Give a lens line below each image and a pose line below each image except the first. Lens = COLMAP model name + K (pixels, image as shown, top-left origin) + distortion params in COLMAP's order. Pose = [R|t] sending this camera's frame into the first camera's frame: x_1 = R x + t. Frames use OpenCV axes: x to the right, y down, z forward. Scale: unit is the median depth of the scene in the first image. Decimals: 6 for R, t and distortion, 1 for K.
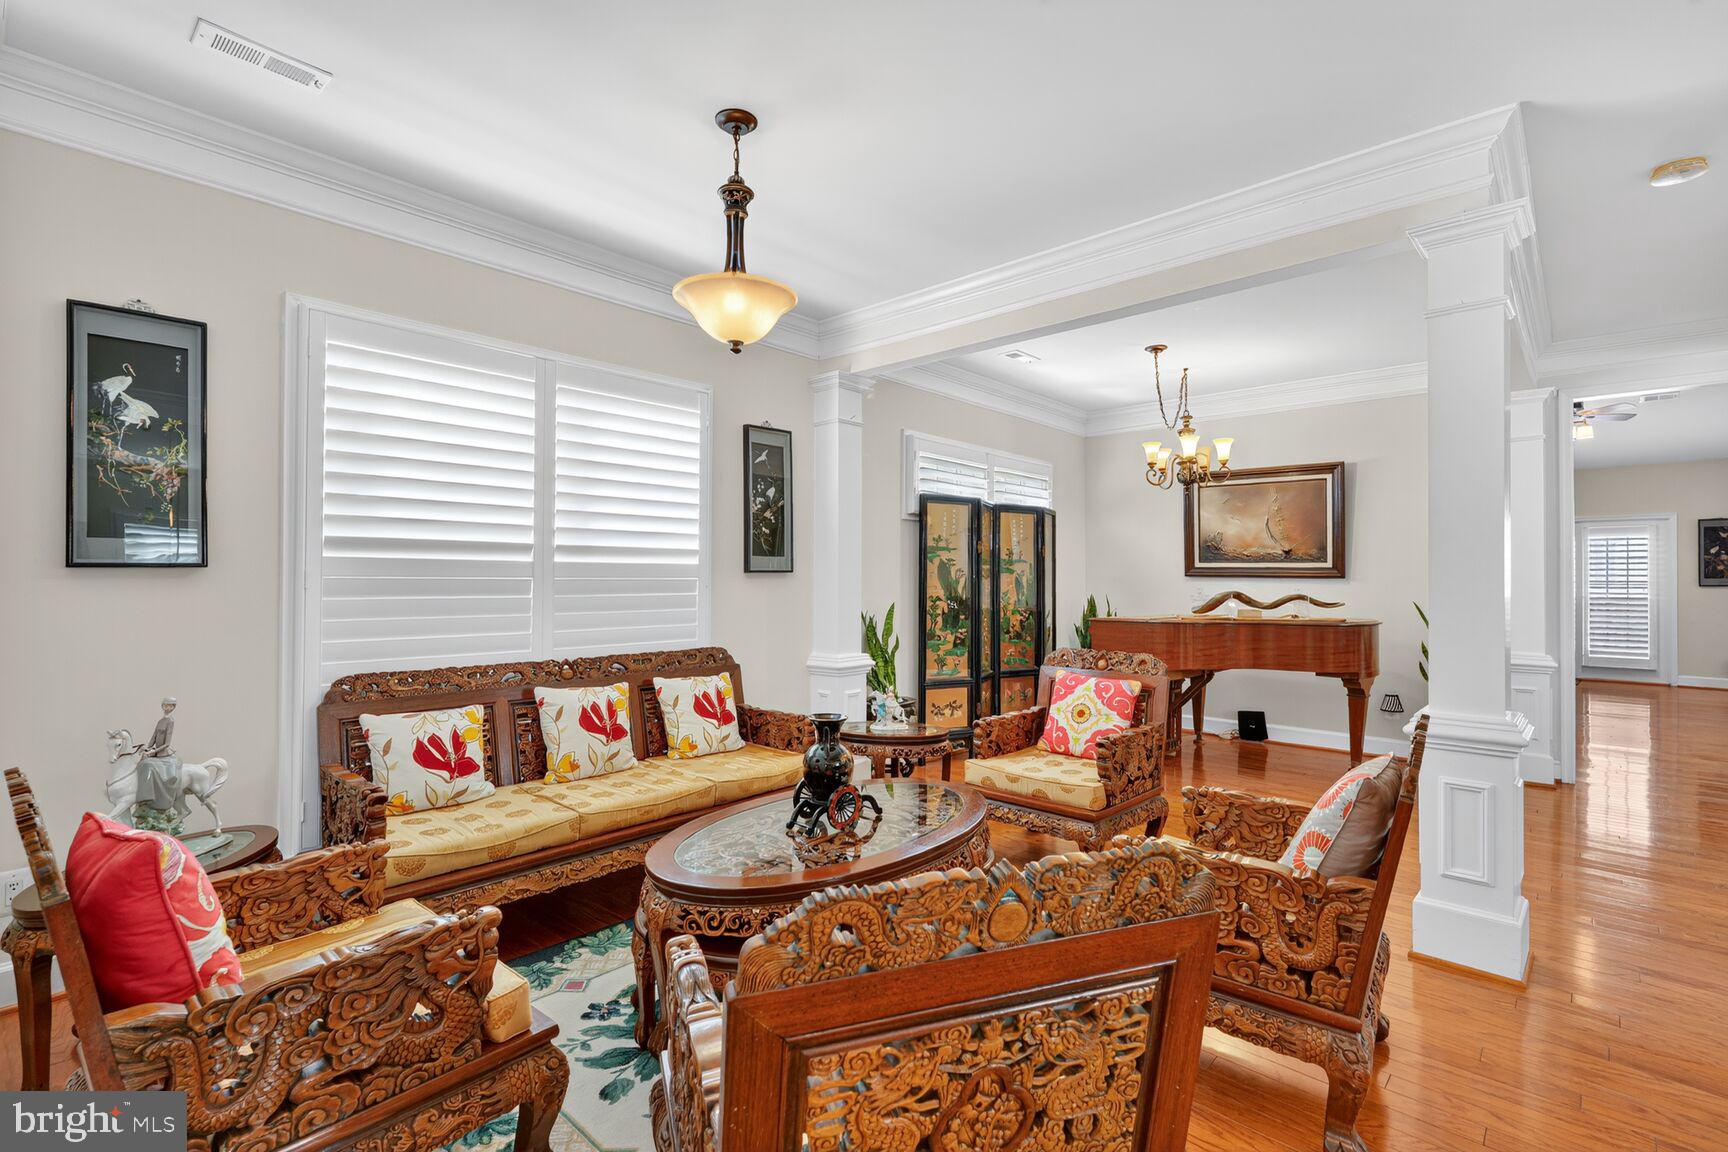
lens RADIAL K [[787.4, 0, 868.9], [0, 787.4, 569.9], [0, 0, 1]] dist [-0.000089, 0.000149]
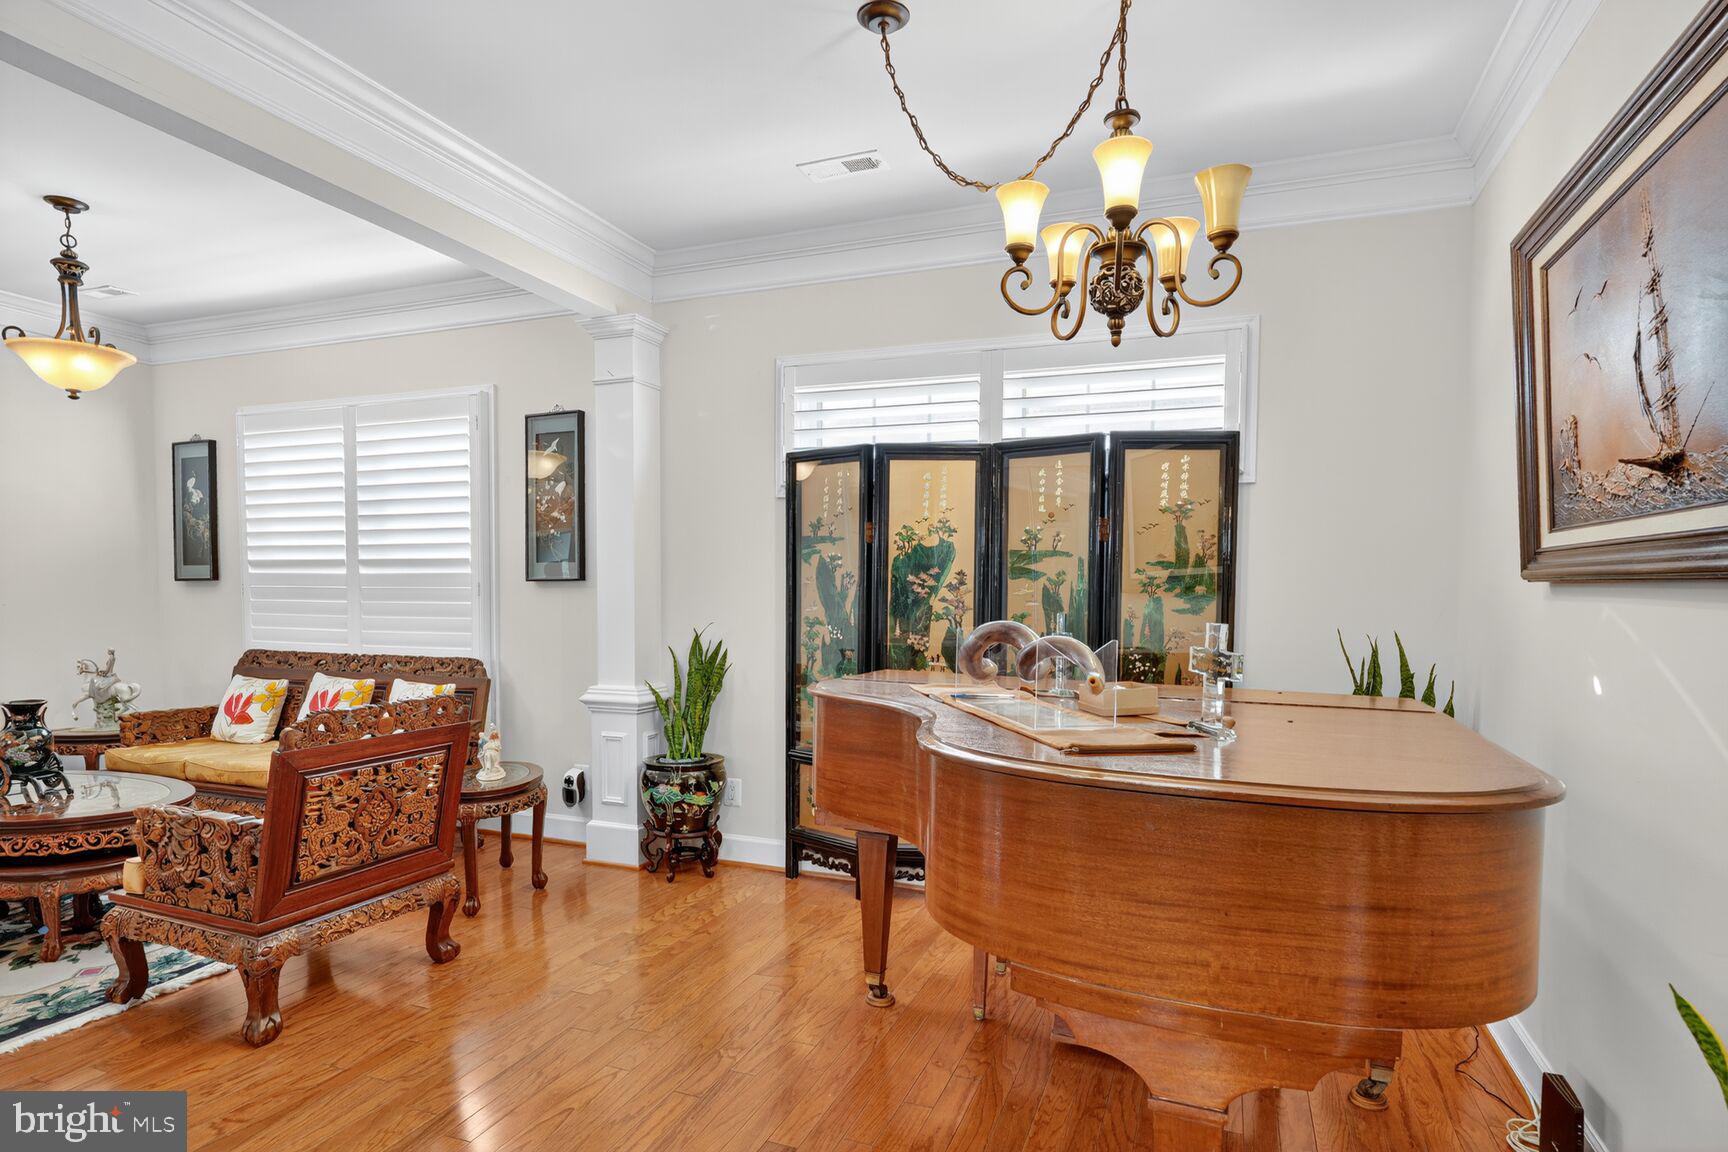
lens RADIAL K [[929.7, 0, 860.7], [0, 929.7, 635.9], [0, 0, 1]] dist [0.004443, 0.000478]
pose [[0.357817, 0.045933, -0.932661, 0.772382], [0.006257, 0.998649, 0.051583, 0.010529], [0.933771, -0.024293, 0.357046, 0.765562]]
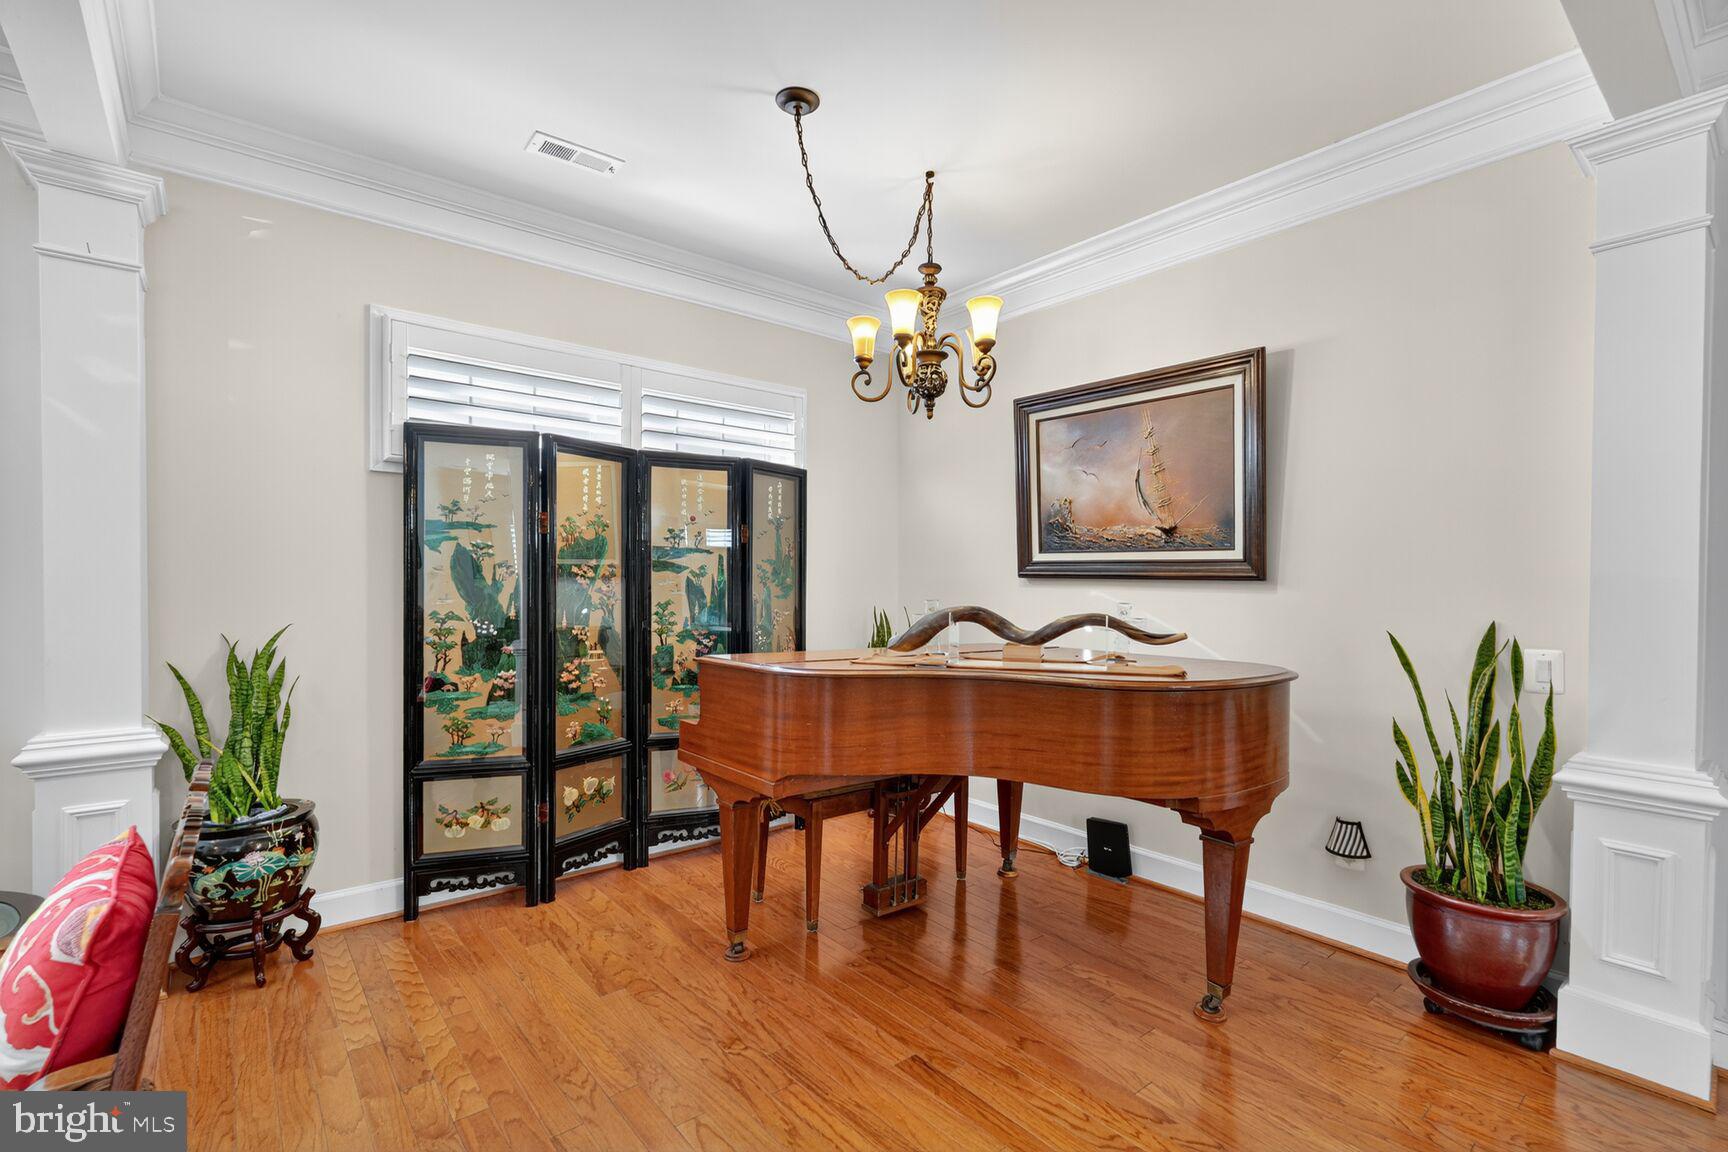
lens RADIAL K [[793.0, 0, 862.6], [0, 793.0, 590.3], [0, 0, 1]] dist [0.001673, 0.000776]
pose [[0.990347, 0.003197, -0.138573, 0.444503], [-0.000201, 0.999766, 0.021628, 0.006298], [0.138609, -0.021392, 0.990116, 0.488040]]
